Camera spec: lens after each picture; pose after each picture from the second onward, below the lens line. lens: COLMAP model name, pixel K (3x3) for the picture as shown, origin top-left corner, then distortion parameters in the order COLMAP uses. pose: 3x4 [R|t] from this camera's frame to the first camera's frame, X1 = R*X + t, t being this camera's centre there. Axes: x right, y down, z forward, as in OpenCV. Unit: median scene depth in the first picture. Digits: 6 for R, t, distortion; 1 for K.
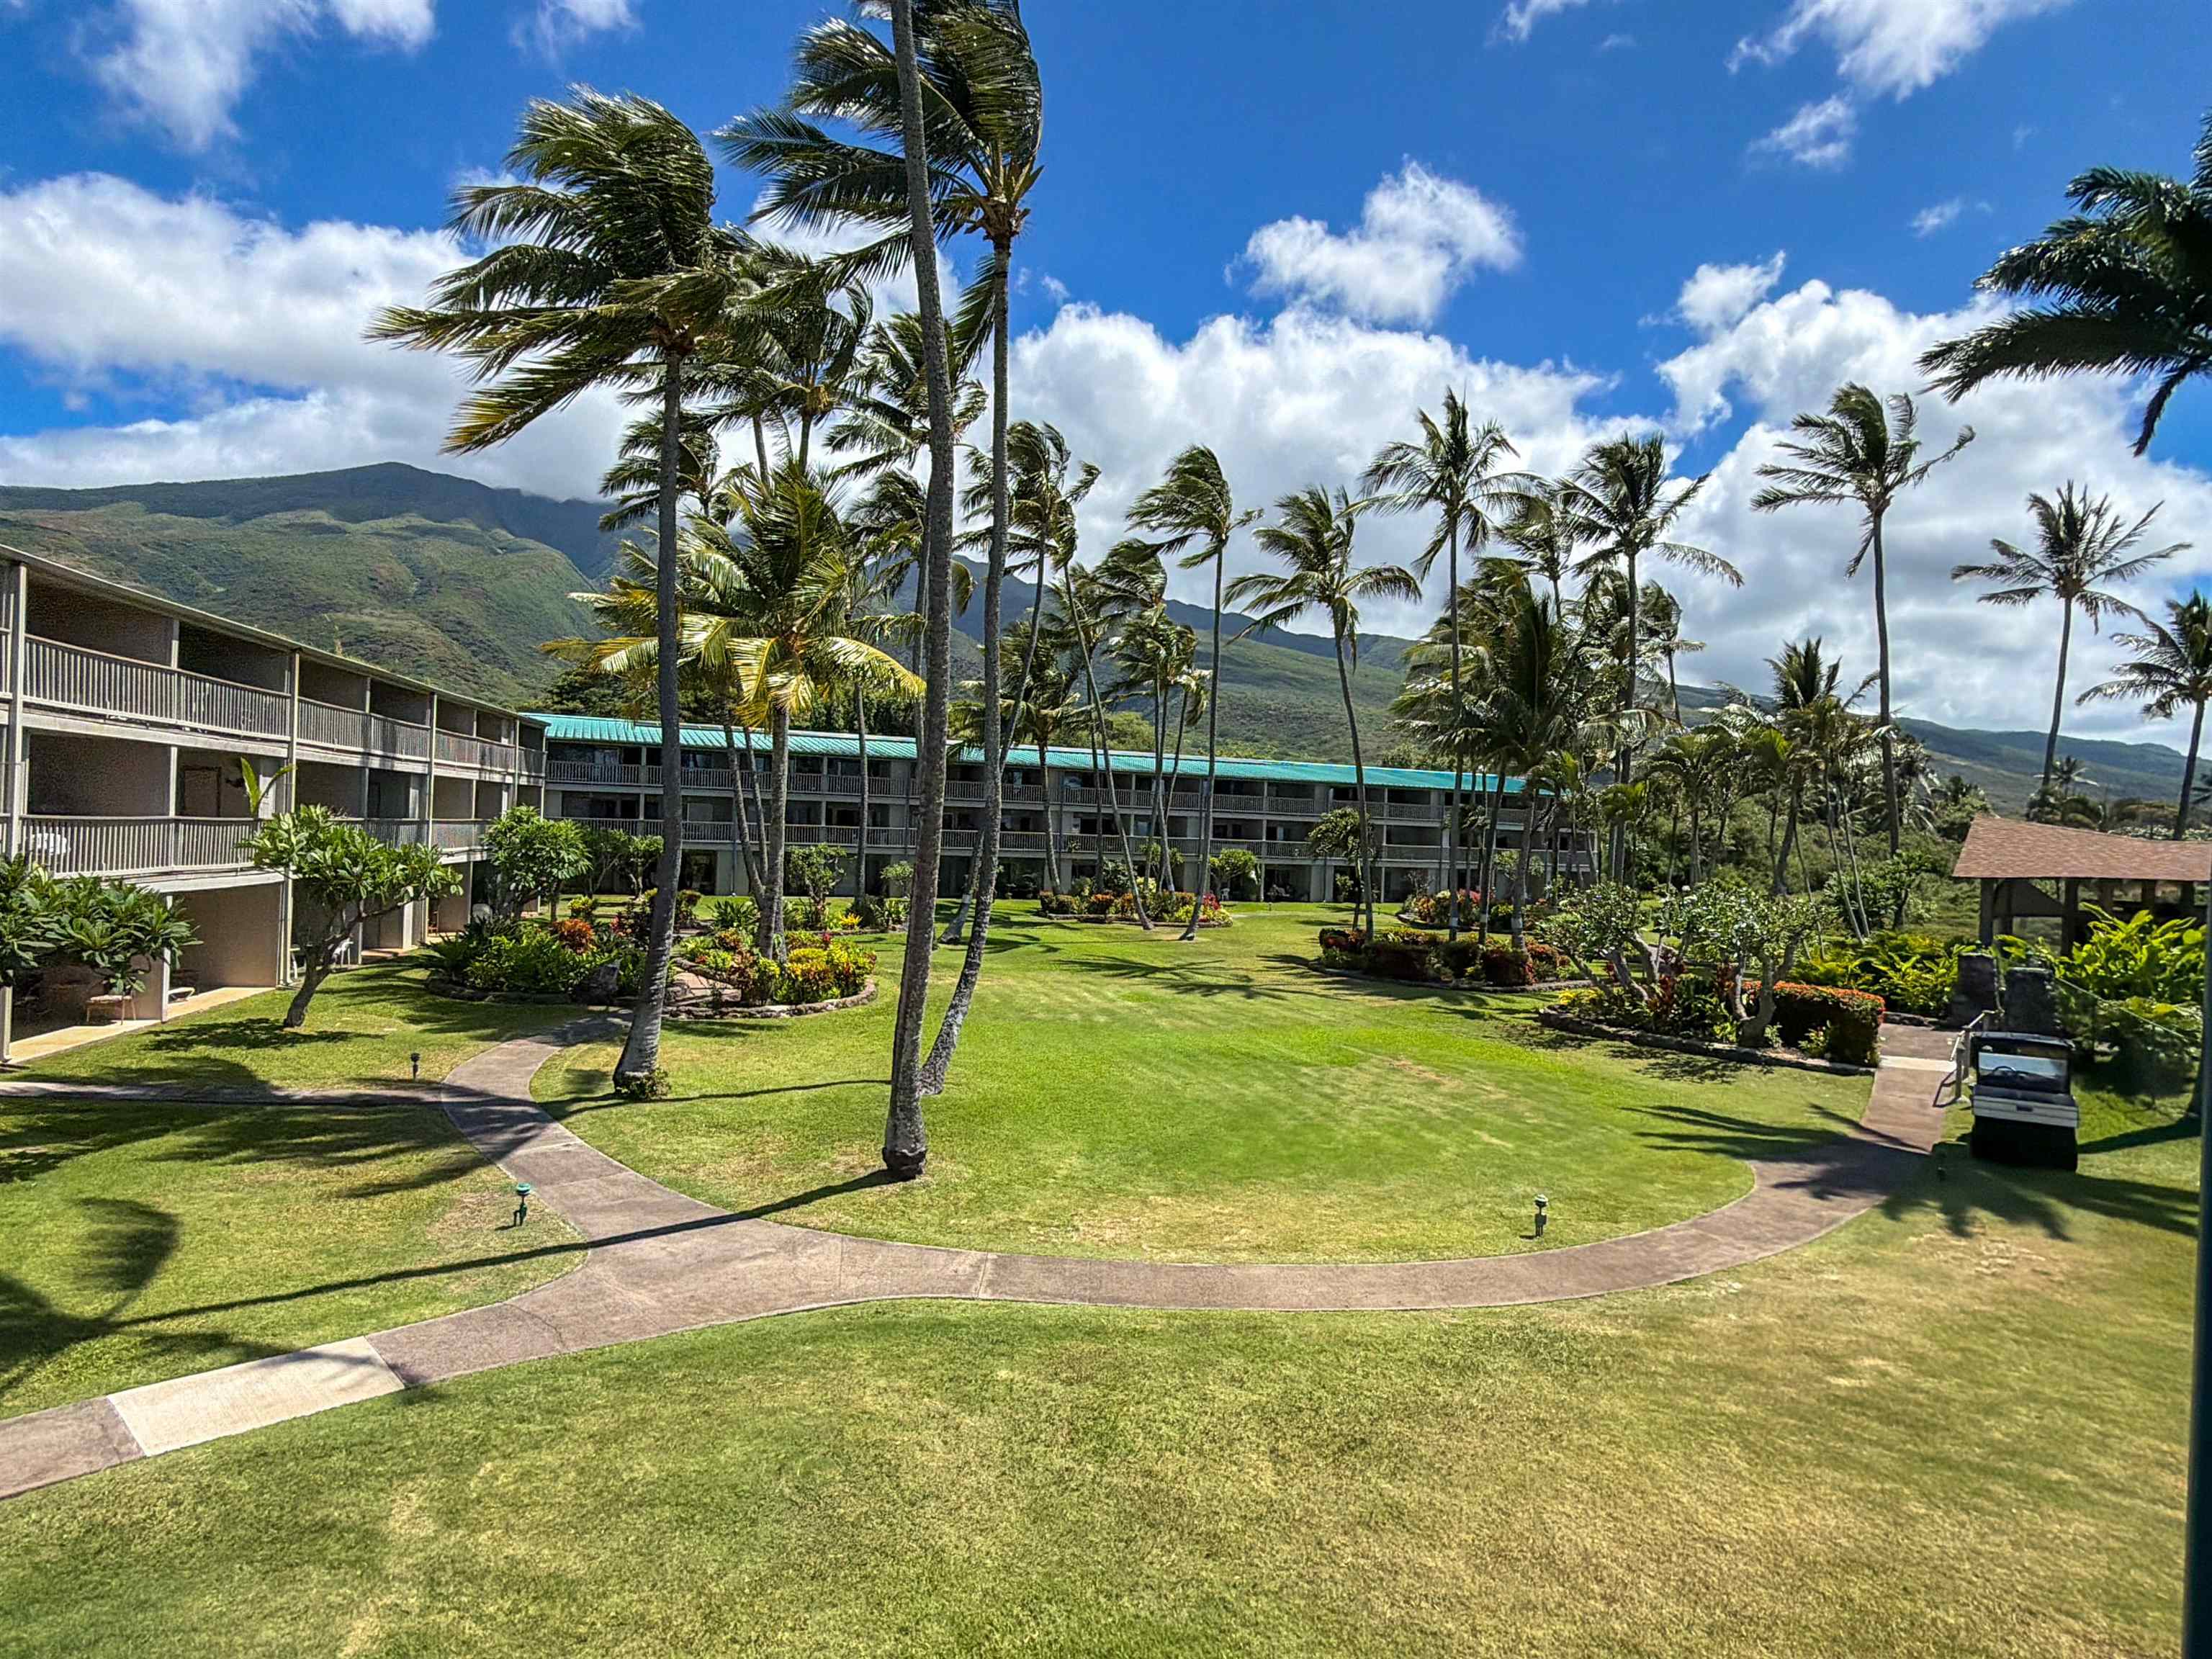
lens RADIAL K [[1167.8, 0, 1100.7], [0, 1167.8, 828.6], [0, 0, 1]] dist [-0.007798, 0.000641]
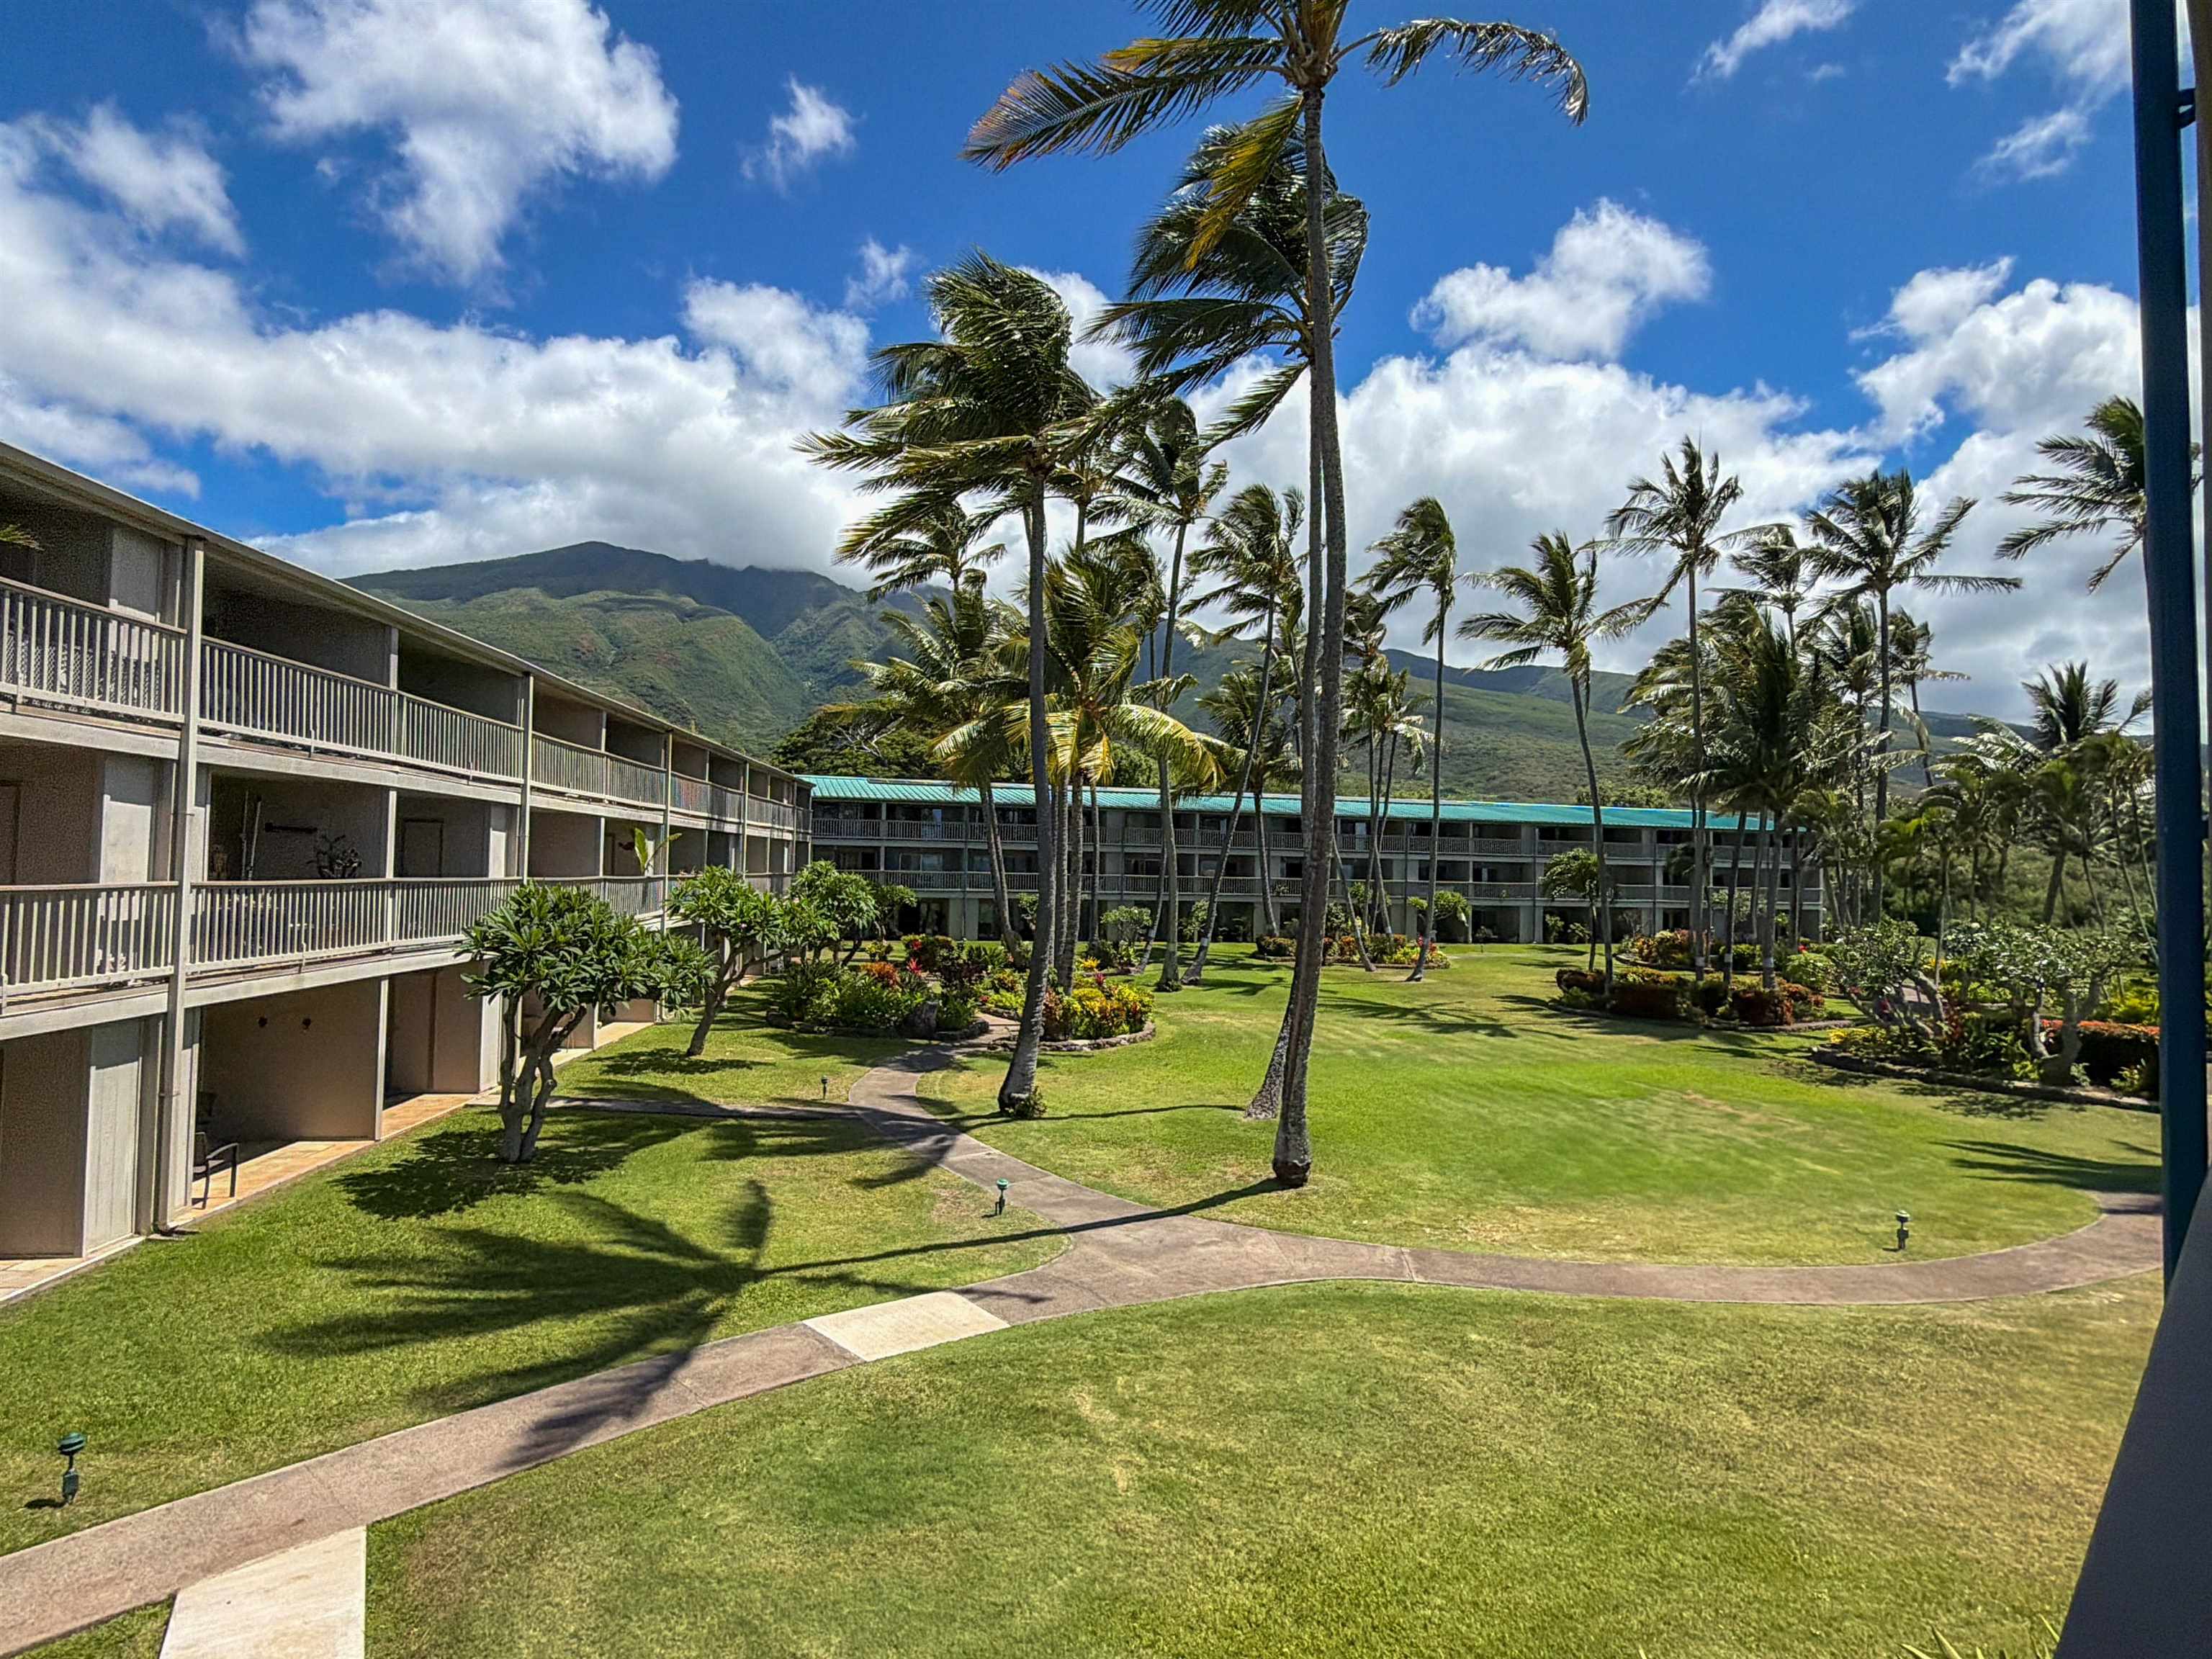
lens RADIAL K [[1167.8, 0, 1104.7], [0, 1167.8, 829.8], [0, 0, 1]] dist [-0.007798, 0.000641]
pose [[0.990903, -0.019845, -0.133104, -0.094849], [0.015003, 0.999192, -0.037279, -0.004056], [0.133736, 0.034943, 0.990401, -0.082065]]
